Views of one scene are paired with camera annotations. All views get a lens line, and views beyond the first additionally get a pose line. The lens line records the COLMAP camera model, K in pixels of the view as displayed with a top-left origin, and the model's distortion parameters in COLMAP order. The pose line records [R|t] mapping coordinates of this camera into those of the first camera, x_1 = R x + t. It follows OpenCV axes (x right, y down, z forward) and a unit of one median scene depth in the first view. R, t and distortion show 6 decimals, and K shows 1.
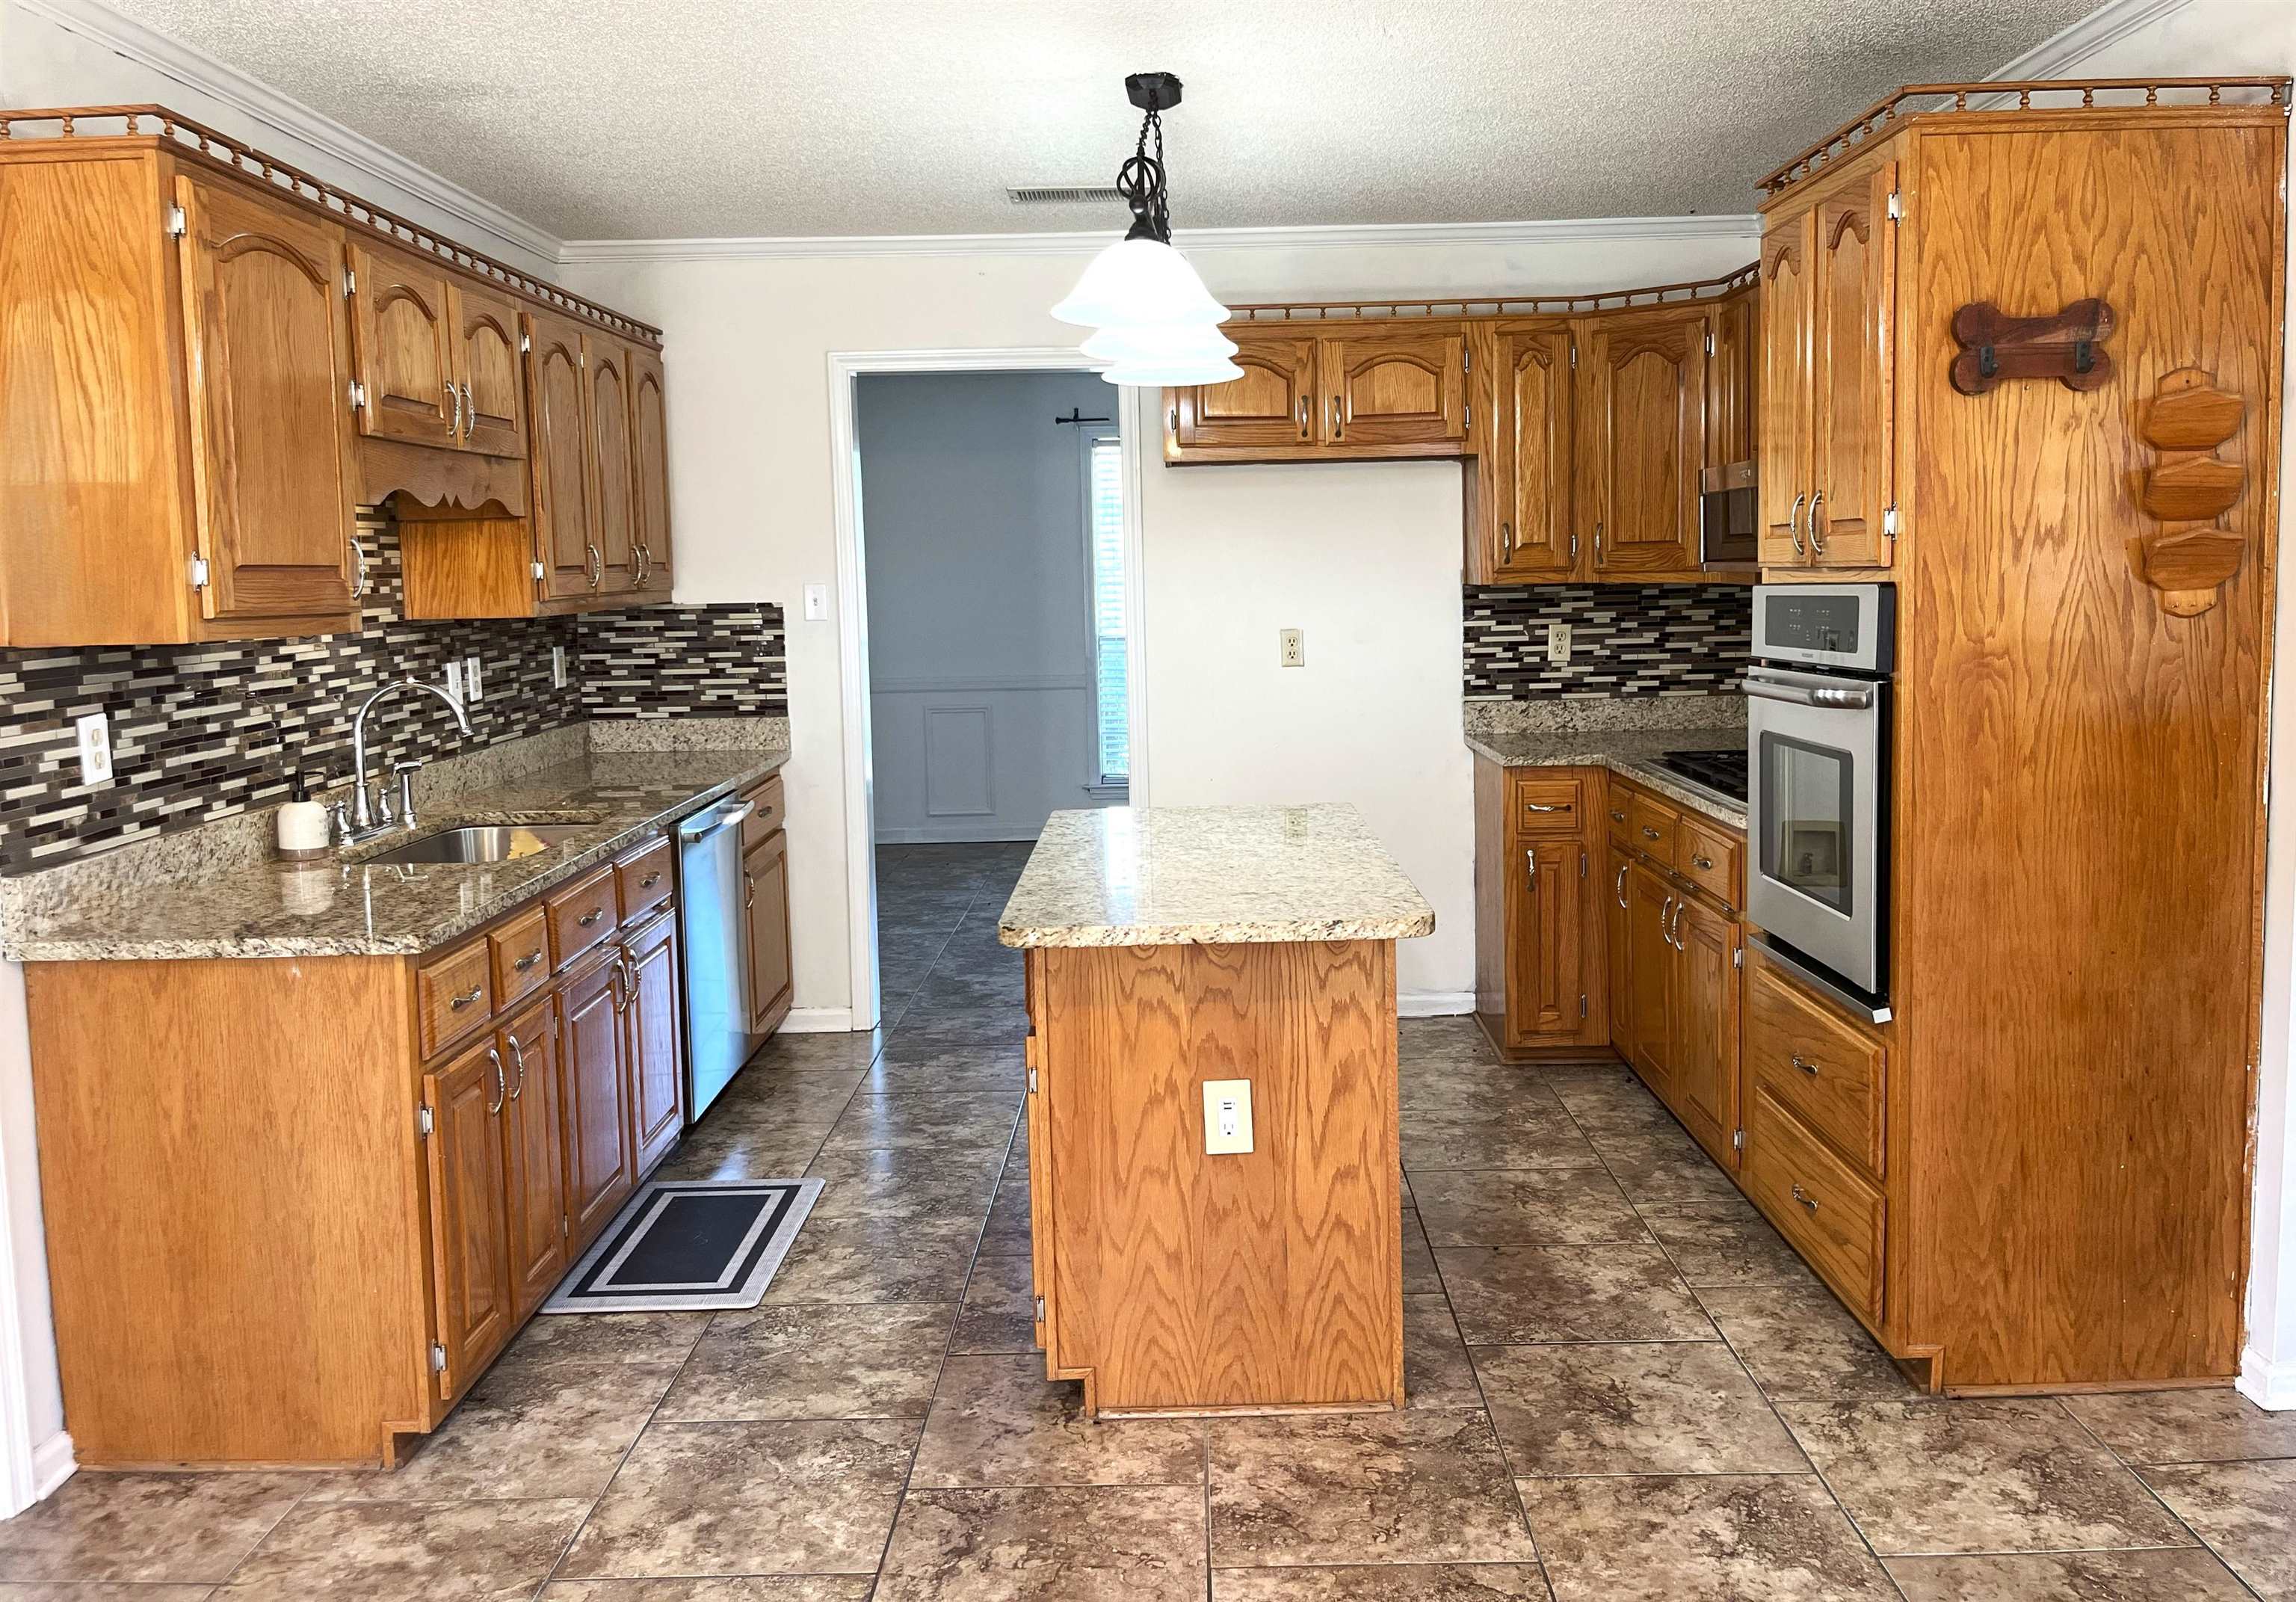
lens RADIAL K [[1800.2, 0, 1150.8], [0, 1800.2, 786.6], [0, 0, 1]] dist [0.061438, 0.004001]
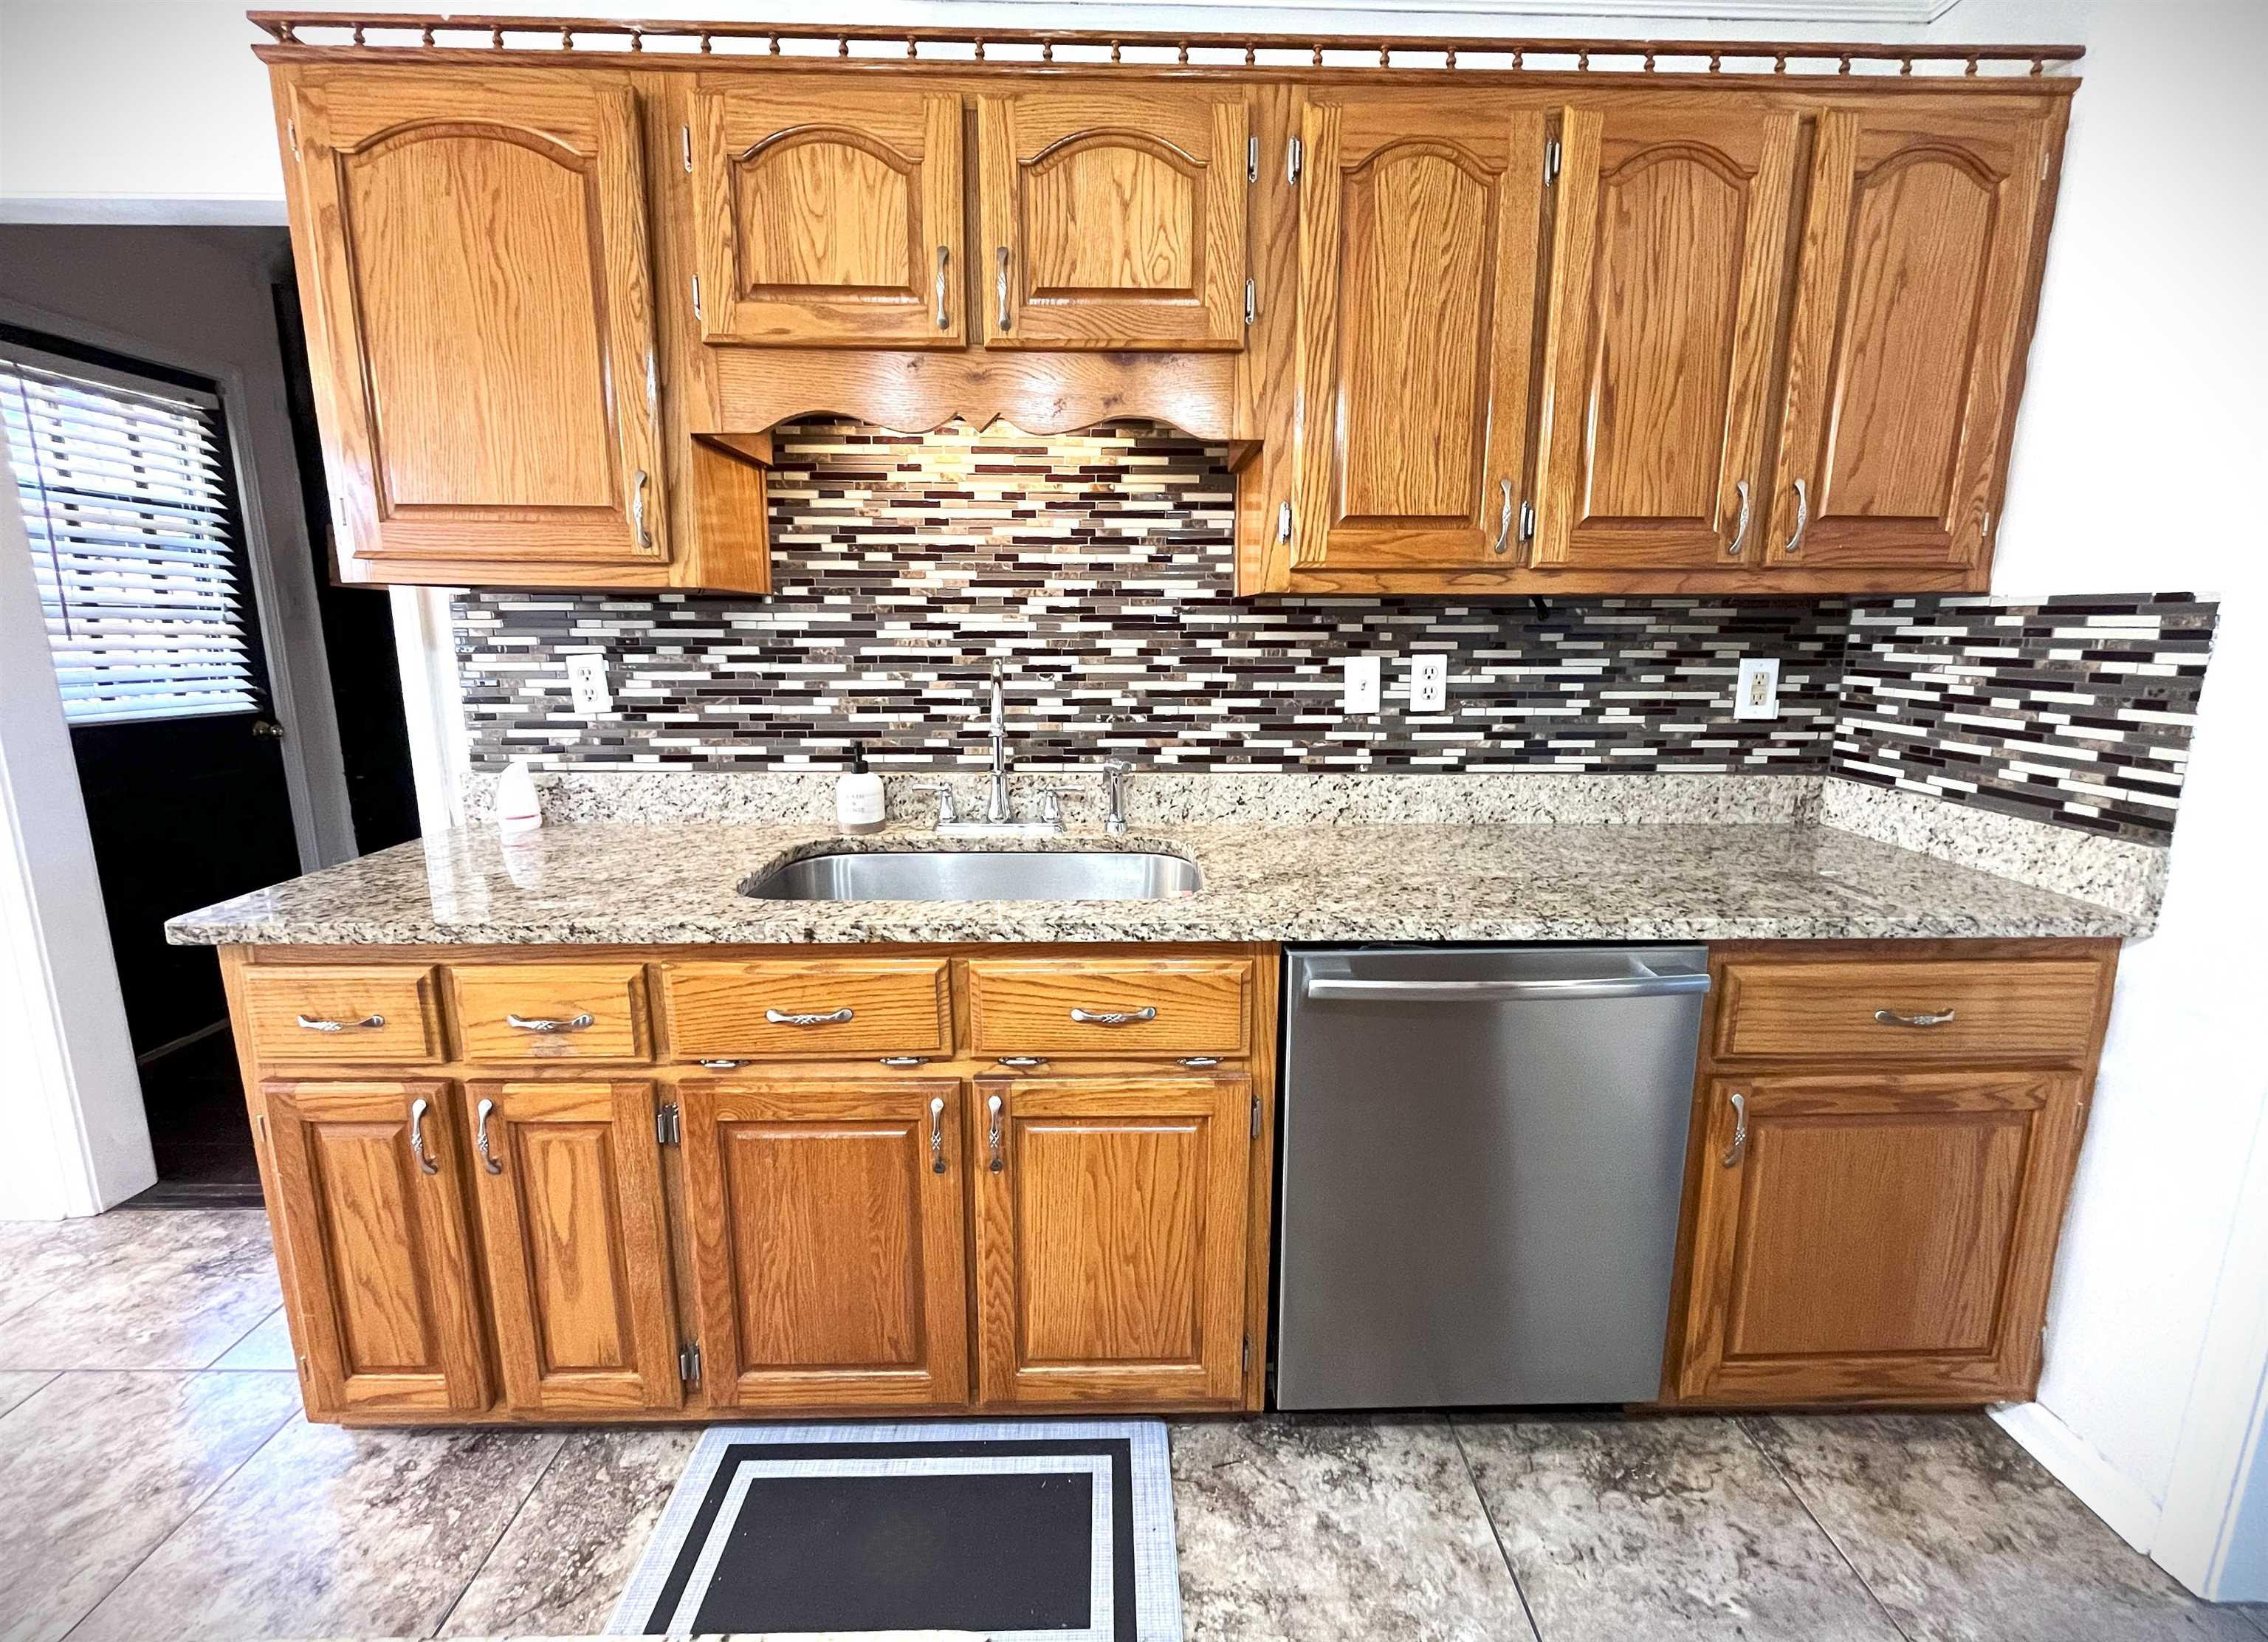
lens RADIAL K [[930.6, 0, 1135.2], [0, 930.6, 788.4], [0, 0, 1]] dist [-0.002288, 0.000850]
pose [[0.034264, 0.198407, -0.979521, 0.015970], [-0.132162, 0.972388, 0.192339, -0.067746], [0.990636, 0.122865, 0.059539, 0.772761]]
